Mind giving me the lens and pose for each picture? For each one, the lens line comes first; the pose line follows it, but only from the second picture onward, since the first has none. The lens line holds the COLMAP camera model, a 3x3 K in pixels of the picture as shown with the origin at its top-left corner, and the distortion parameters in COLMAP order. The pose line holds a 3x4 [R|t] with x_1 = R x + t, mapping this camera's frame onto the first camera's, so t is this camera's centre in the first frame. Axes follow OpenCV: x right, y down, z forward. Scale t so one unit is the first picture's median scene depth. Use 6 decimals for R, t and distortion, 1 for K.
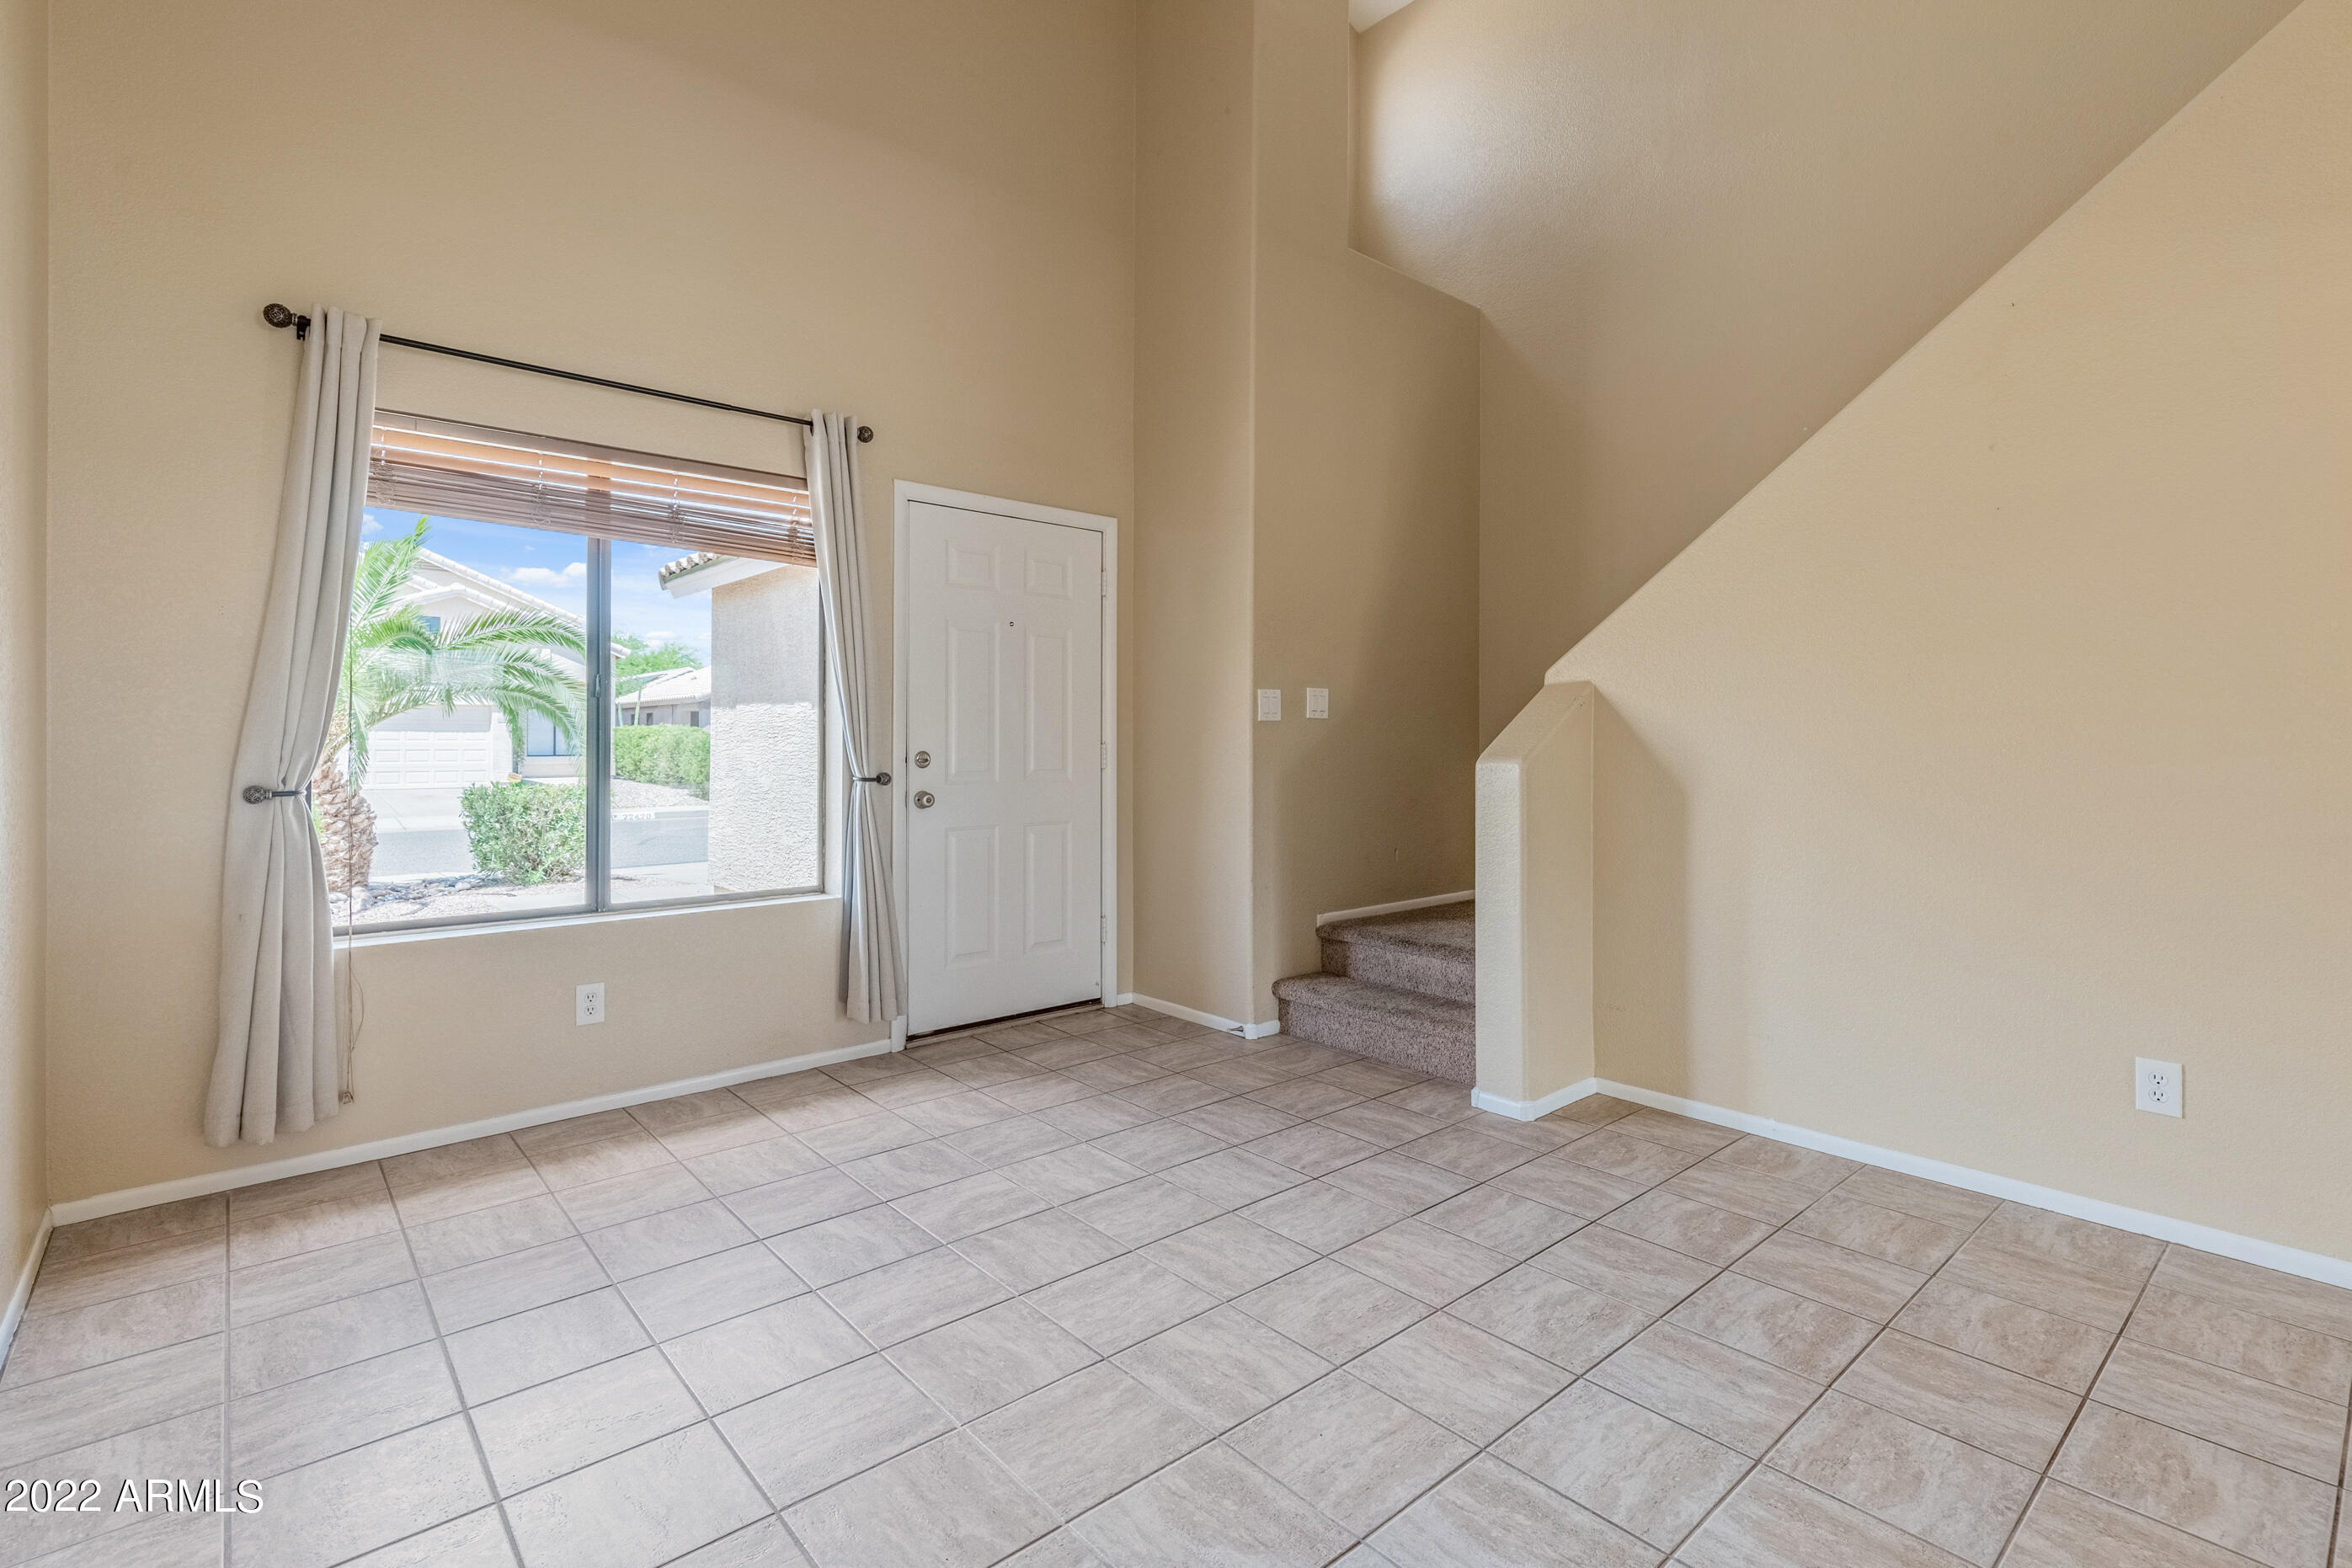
lens RADIAL K [[1095.8, 0, 1186.3], [0, 1095.8, 757.7], [0, 0, 1]] dist [0.010492, -0.000488]
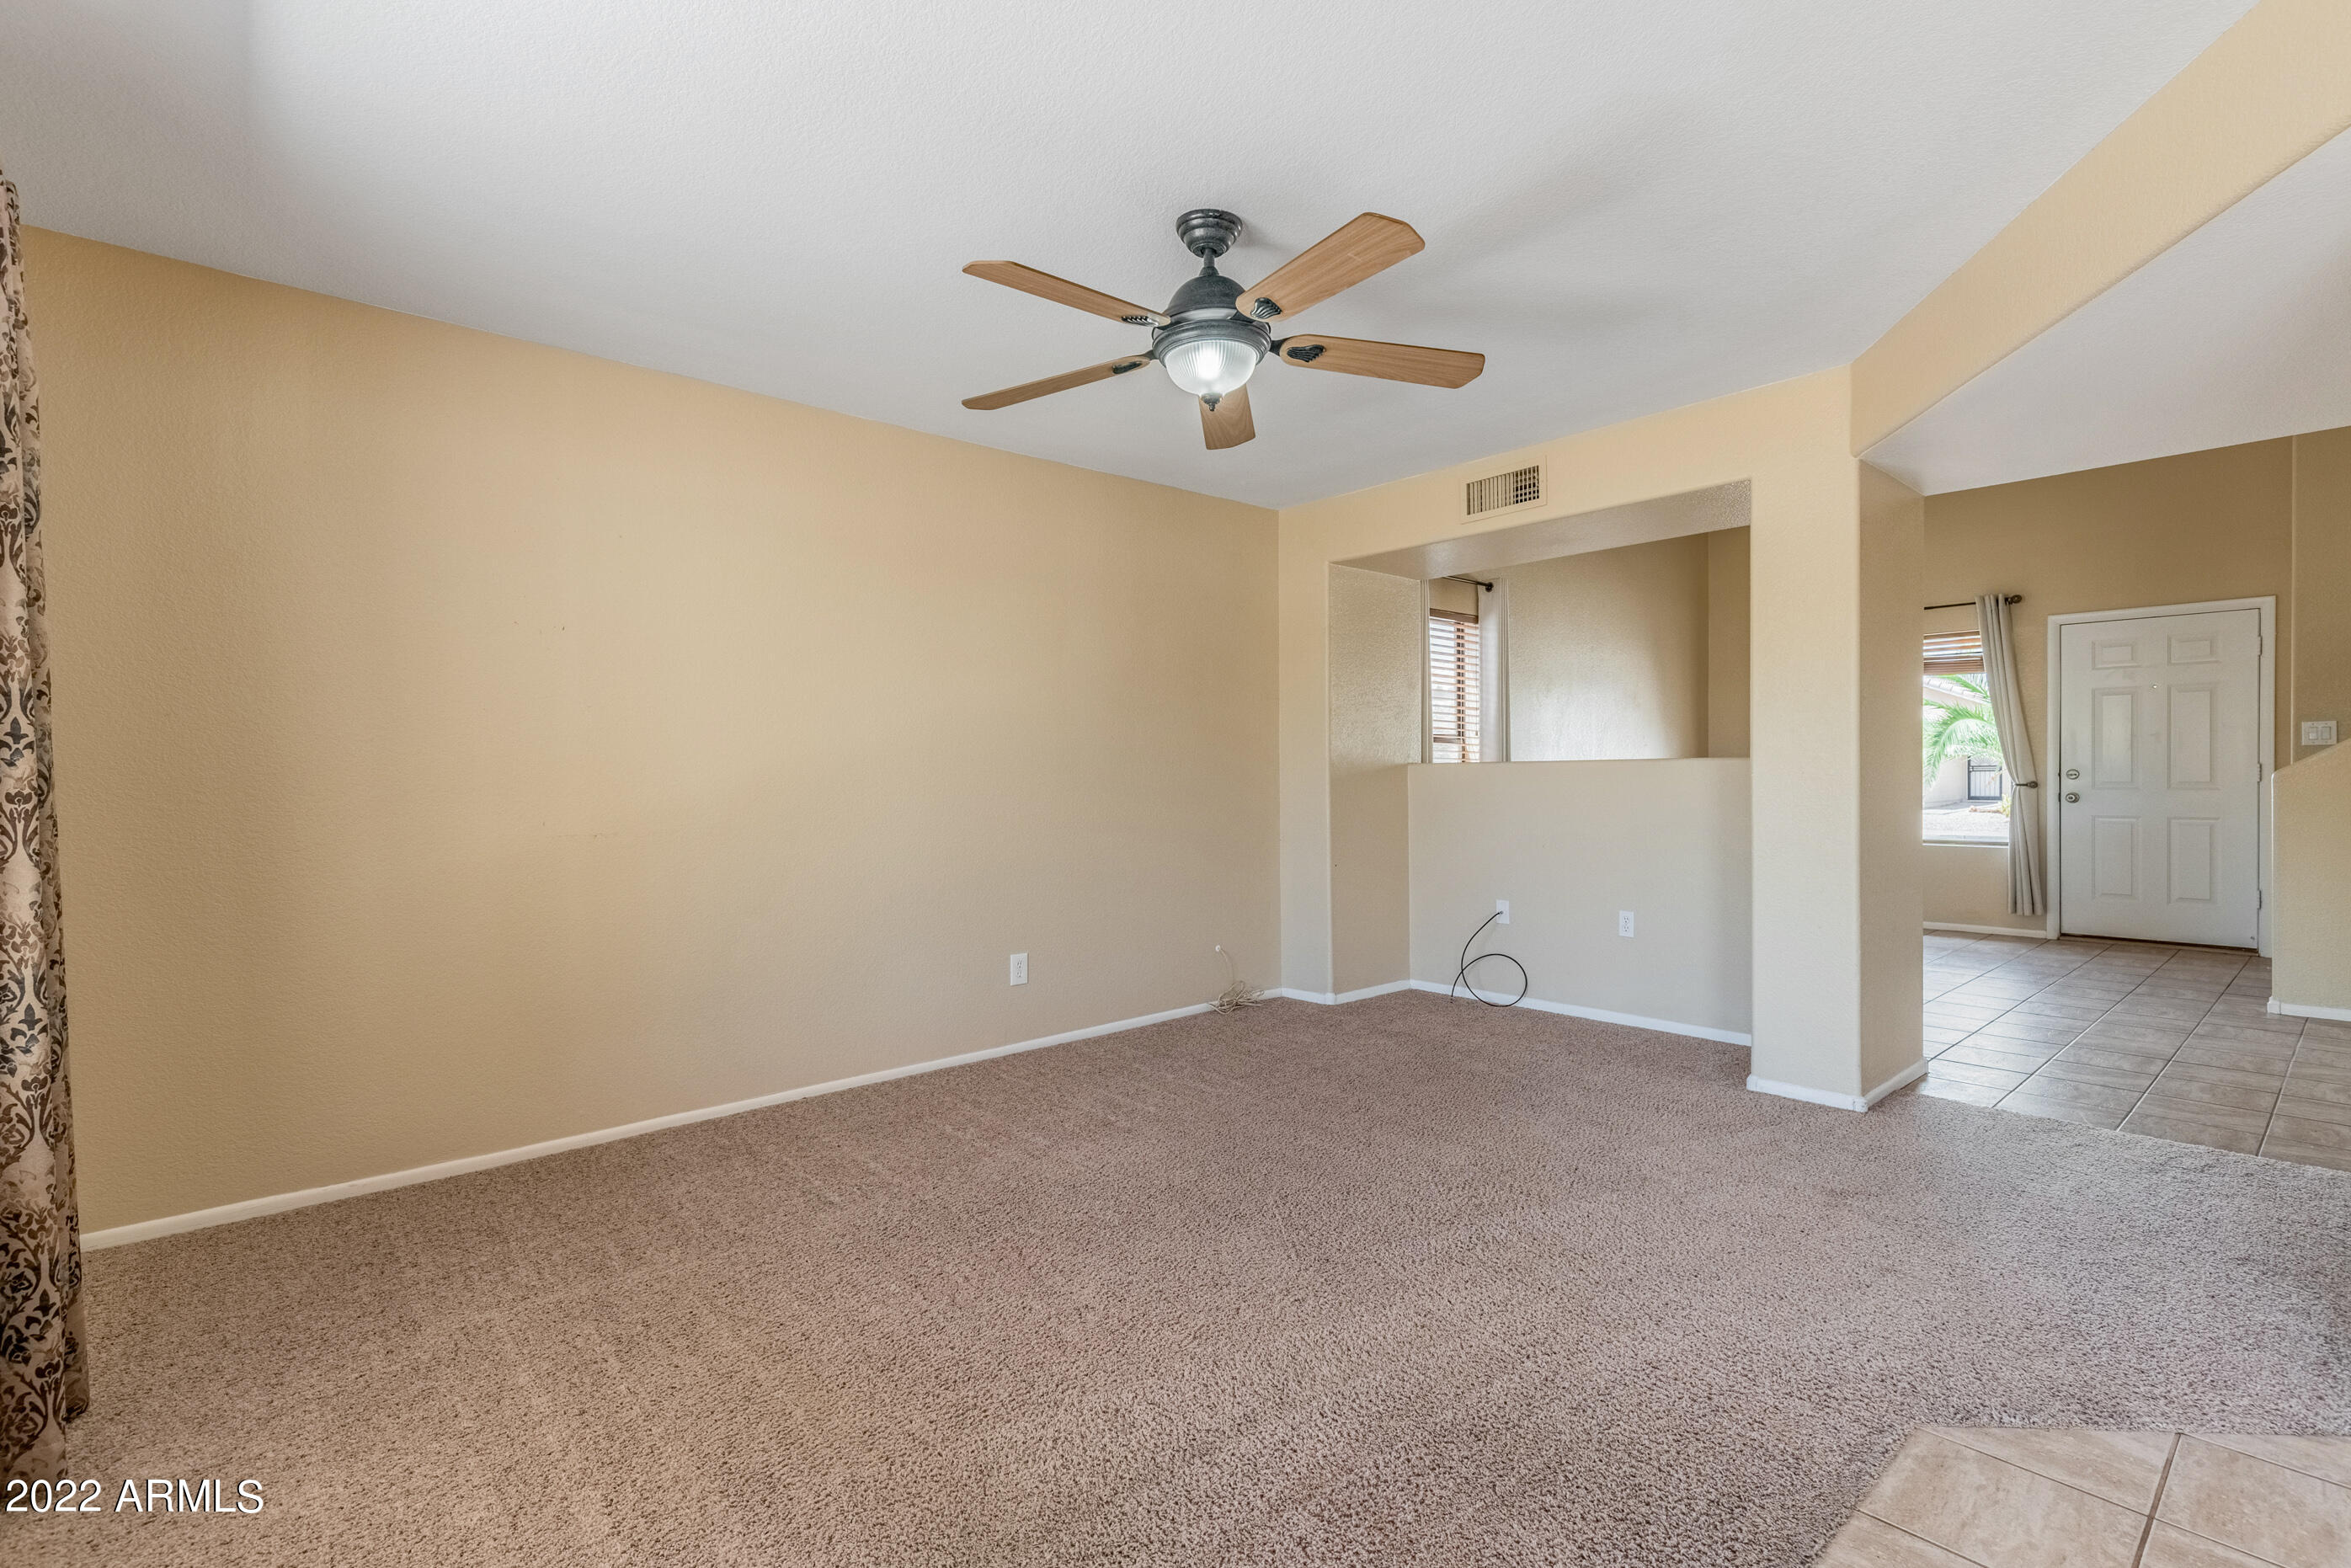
lens RADIAL K [[1070.3, 0, 1189.7], [0, 1070.3, 783.1], [0, 0, 1]] dist [0.017922, -0.005311]
pose [[0.013704, 0.009738, -0.999859, 1.925153], [-0.011510, 0.999888, 0.009581, 0.021589], [0.999840, 0.011377, 0.013815, -0.538061]]
